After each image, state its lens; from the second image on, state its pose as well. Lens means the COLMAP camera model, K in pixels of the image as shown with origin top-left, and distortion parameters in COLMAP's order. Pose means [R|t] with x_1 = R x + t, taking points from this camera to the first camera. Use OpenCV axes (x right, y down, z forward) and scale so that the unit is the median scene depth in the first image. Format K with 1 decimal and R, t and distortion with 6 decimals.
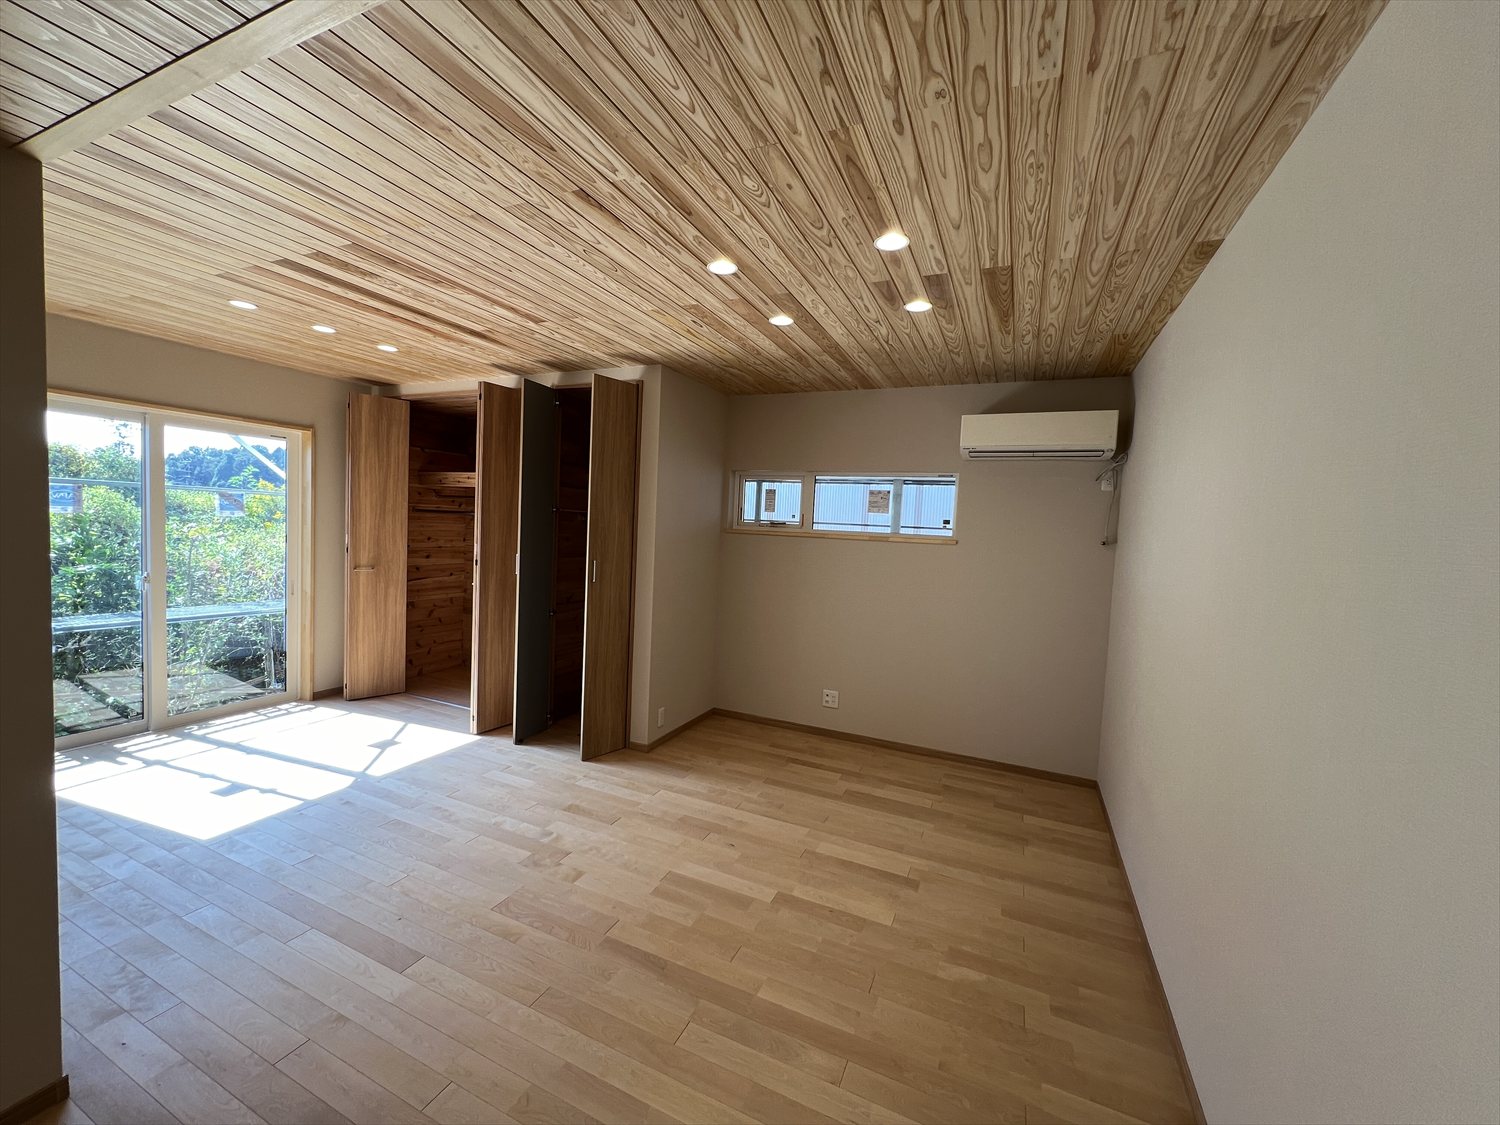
lens RADIAL K [[600.1, 0, 746.3], [0, 600.1, 559.3], [0, 0, 1]] dist [-0.001261, -0.000213]
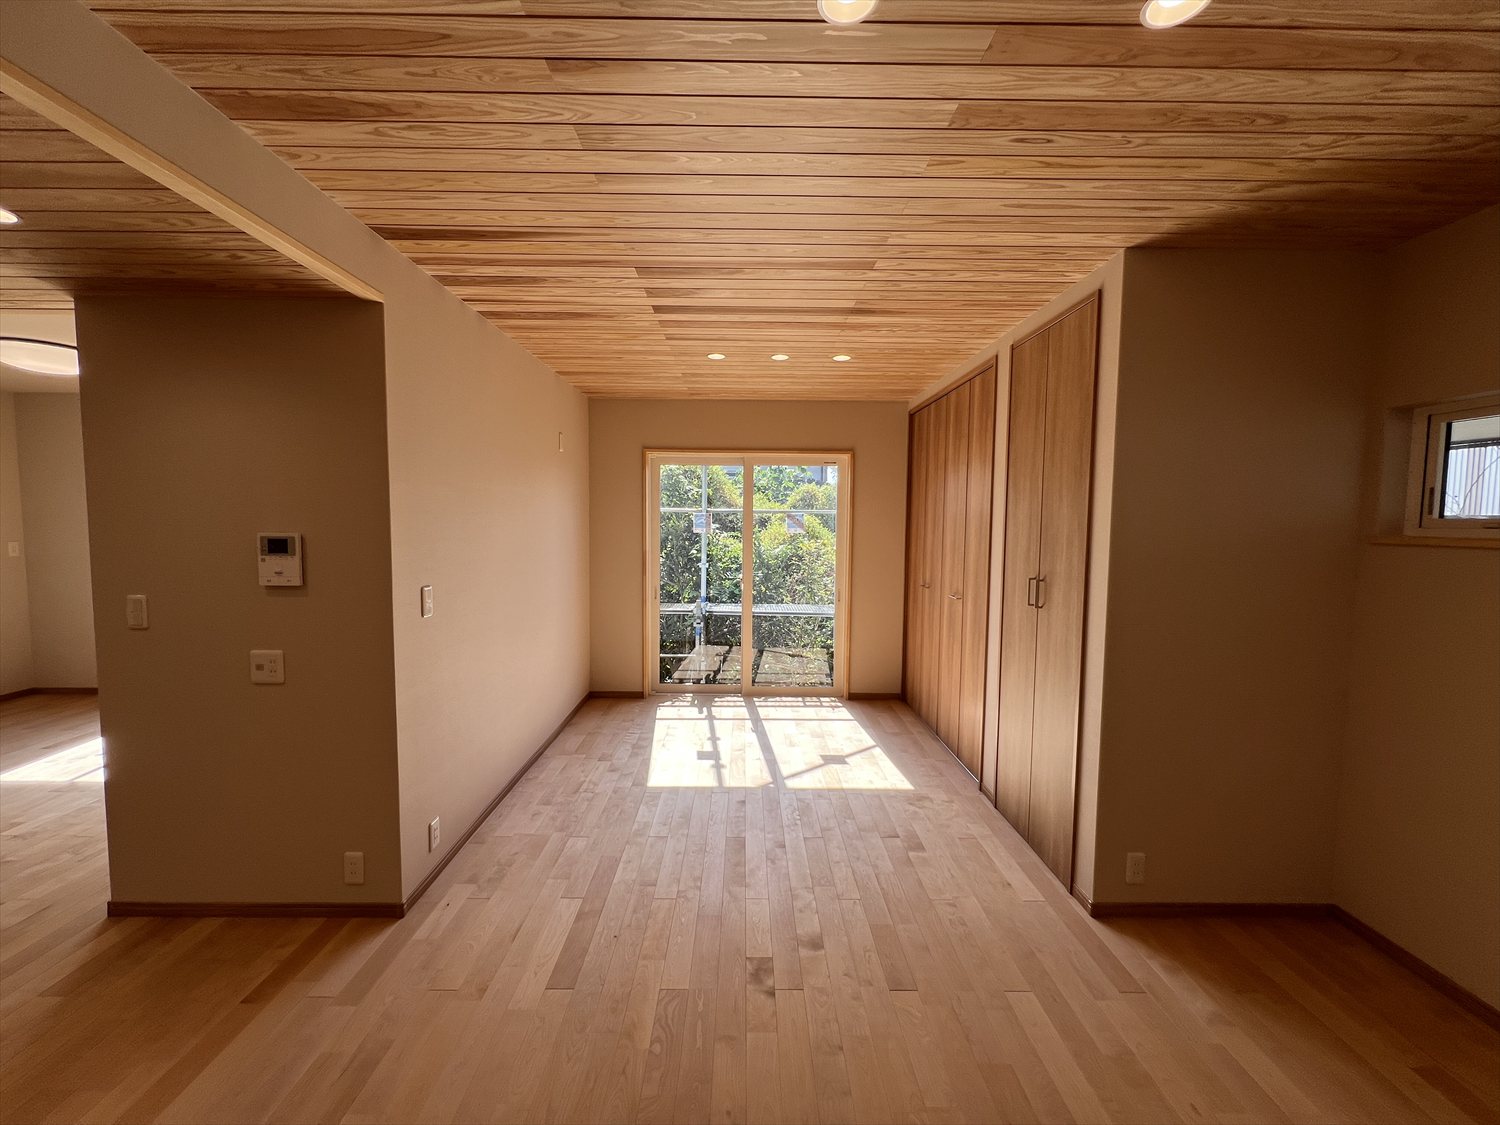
lens RADIAL K [[600.1, 0, 745.7], [0, 600.1, 559.6], [0, 0, 1]] dist [-0.001261, -0.000213]
pose [[0.417714, 0.017330, -0.908413, 0.302535], [-0.042398, 0.999101, -0.000436, -0.018838], [0.907589, 0.038697, 0.418073, 0.587859]]
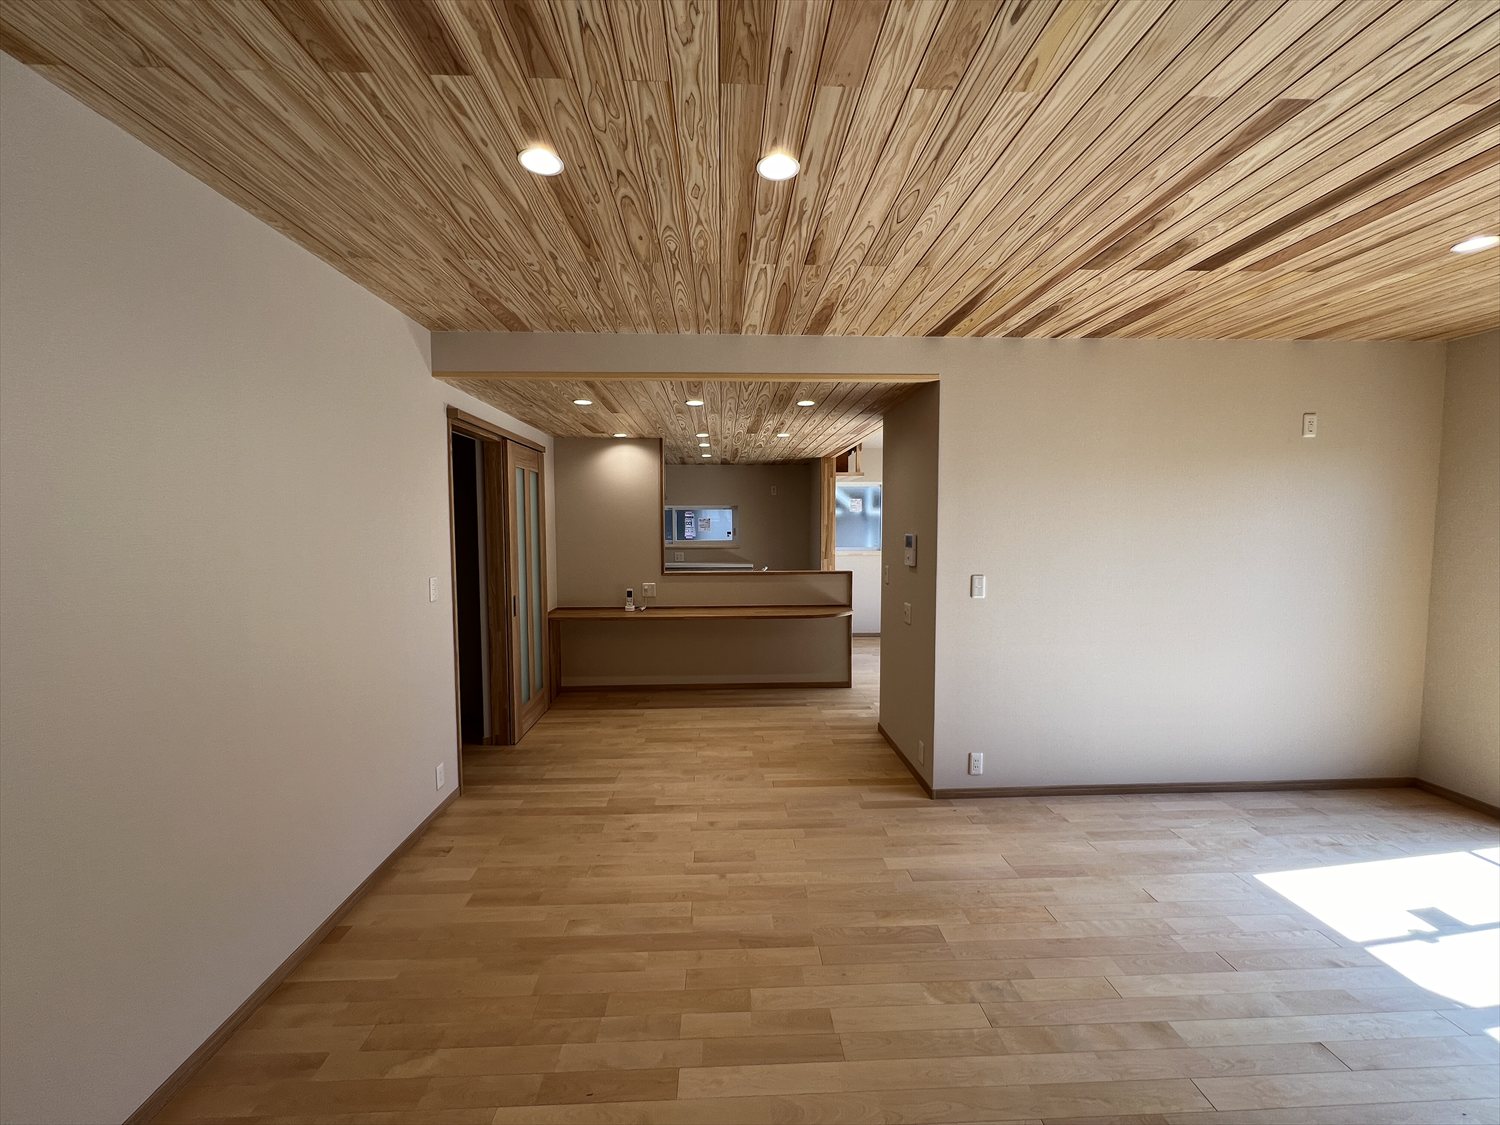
lens RADIAL K [[600.1, 0, 746.2], [0, 600.1, 561.2], [0, 0, 1]] dist [-0.001261, -0.000213]
pose [[-0.891162, -0.015385, -0.453424, 0.249087], [-0.065473, 0.993324, 0.094976, -0.067464], [0.448936, 0.114326, -0.886220, 1.334170]]
